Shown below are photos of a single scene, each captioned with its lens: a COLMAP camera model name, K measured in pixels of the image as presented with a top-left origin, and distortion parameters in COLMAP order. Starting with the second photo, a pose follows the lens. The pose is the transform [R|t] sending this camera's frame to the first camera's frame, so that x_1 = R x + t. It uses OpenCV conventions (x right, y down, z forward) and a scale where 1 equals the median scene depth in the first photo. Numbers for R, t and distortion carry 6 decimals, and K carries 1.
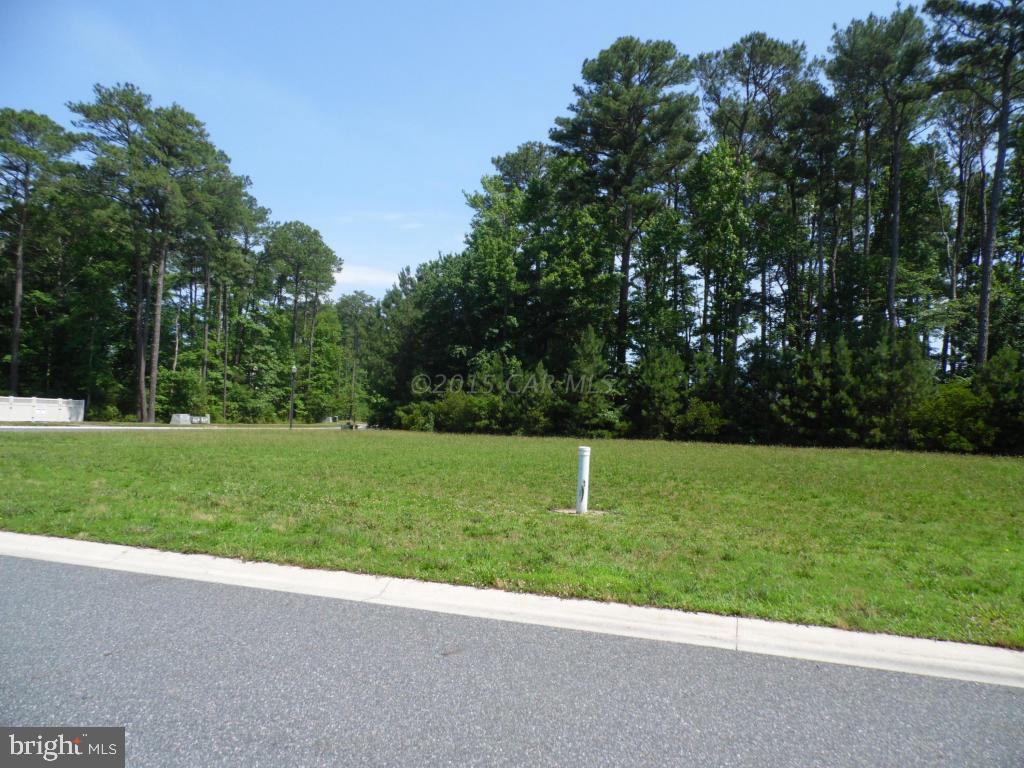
lens RADIAL K [[685.0, 0, 512.0], [0, 685.0, 384.0], [0, 0, 1]] dist [0.003174, -0.002608]
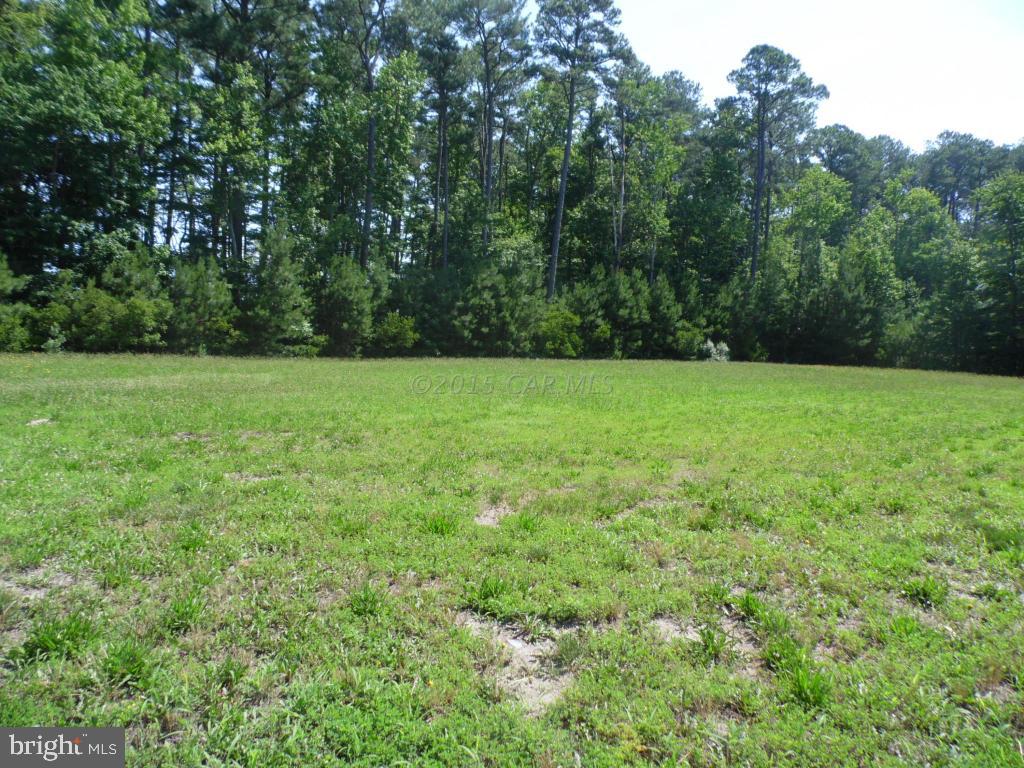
lens RADIAL K [[685.0, 0, 512.0], [0, 685.0, 384.0], [0, 0, 1]] dist [0.003174, -0.002608]
pose [[0.472042, -0.071755, 0.878651, -0.489635], [-0.063341, 0.991346, 0.114987, -0.001171], [-0.879298, -0.109933, 0.463412, 0.336188]]
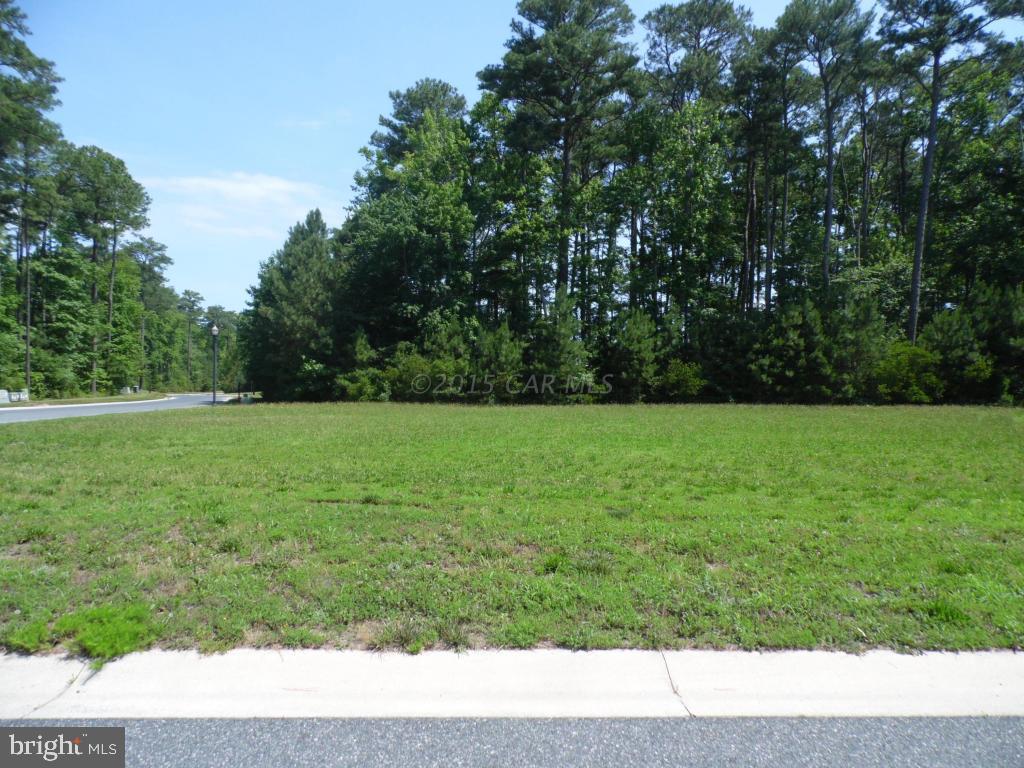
lens RADIAL K [[685.0, 0, 512.0], [0, 685.0, 384.0], [0, 0, 1]] dist [0.003174, -0.002608]
pose [[0.942532, -0.027858, 0.332951, -0.263168], [0.008406, 0.998180, 0.059720, -0.004461], [-0.334009, -0.053489, 0.941051, 0.127248]]
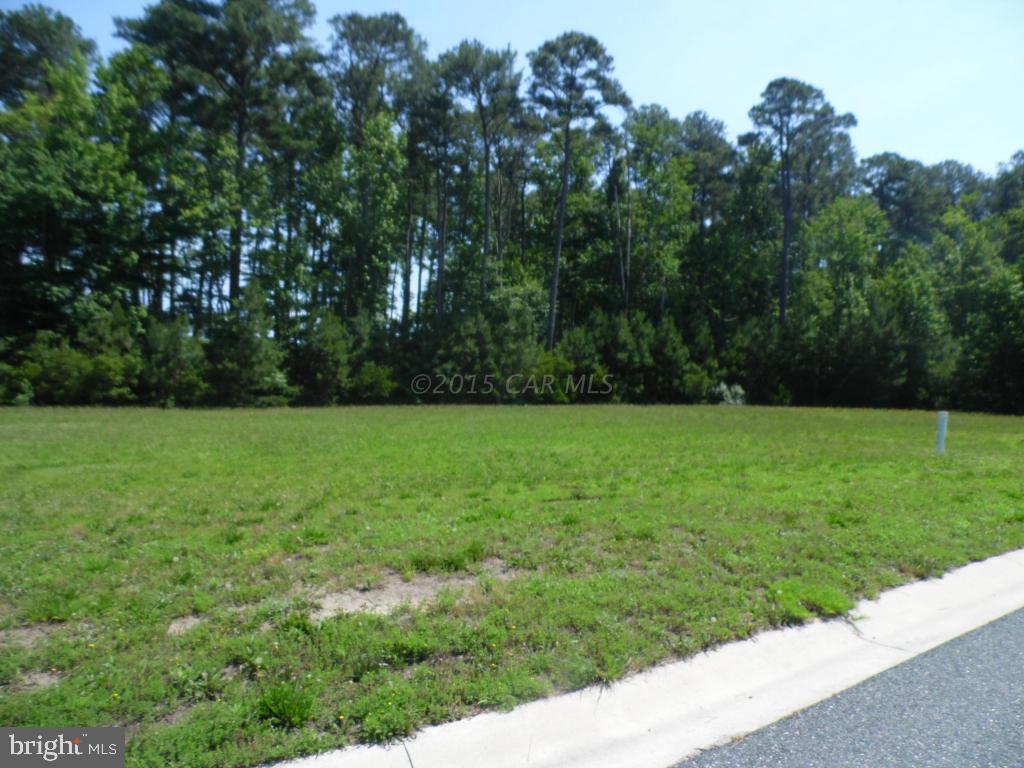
lens RADIAL K [[685.0, 0, 512.0], [0, 685.0, 384.0], [0, 0, 1]] dist [0.003174, -0.002608]
pose [[0.595521, -0.020776, 0.803071, -0.389496], [-0.034988, 0.998046, 0.051766, -0.006075], [-0.802577, -0.058926, 0.593631, 0.198960]]
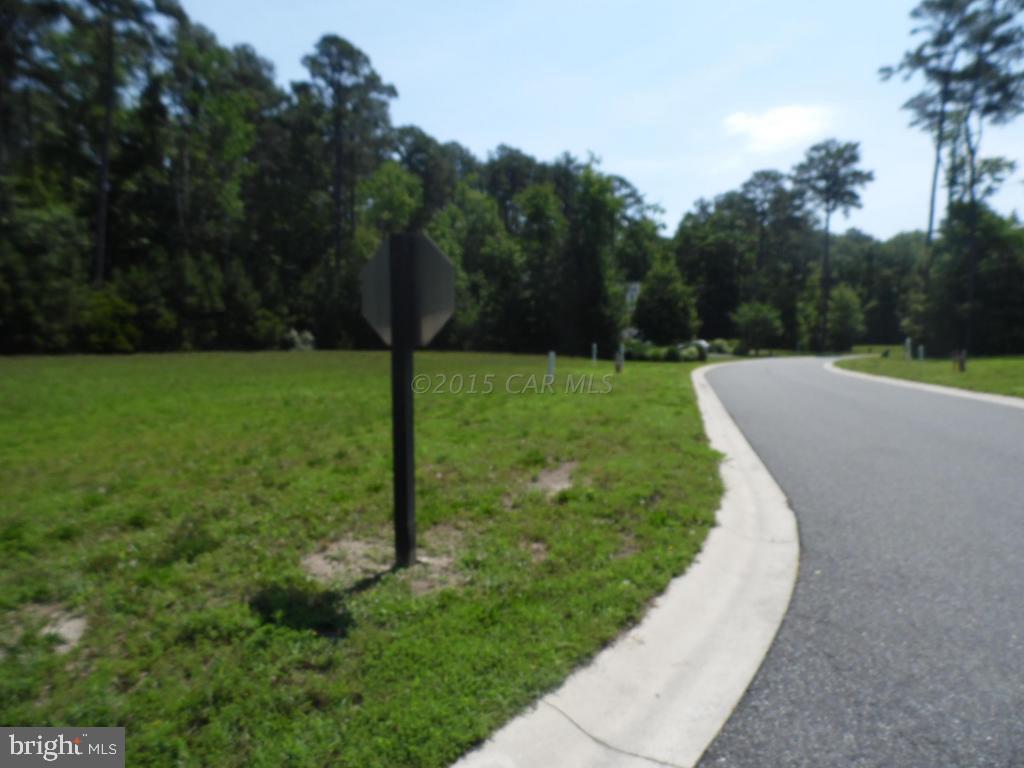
lens RADIAL K [[685.0, 0, 512.0], [0, 685.0, 384.0], [0, 0, 1]] dist [0.003174, -0.002608]
pose [[-0.051603, -0.100209, 0.993627, -0.459021], [-0.063319, 0.993279, 0.096885, -0.005078], [-0.996658, -0.057916, -0.057602, 0.284723]]
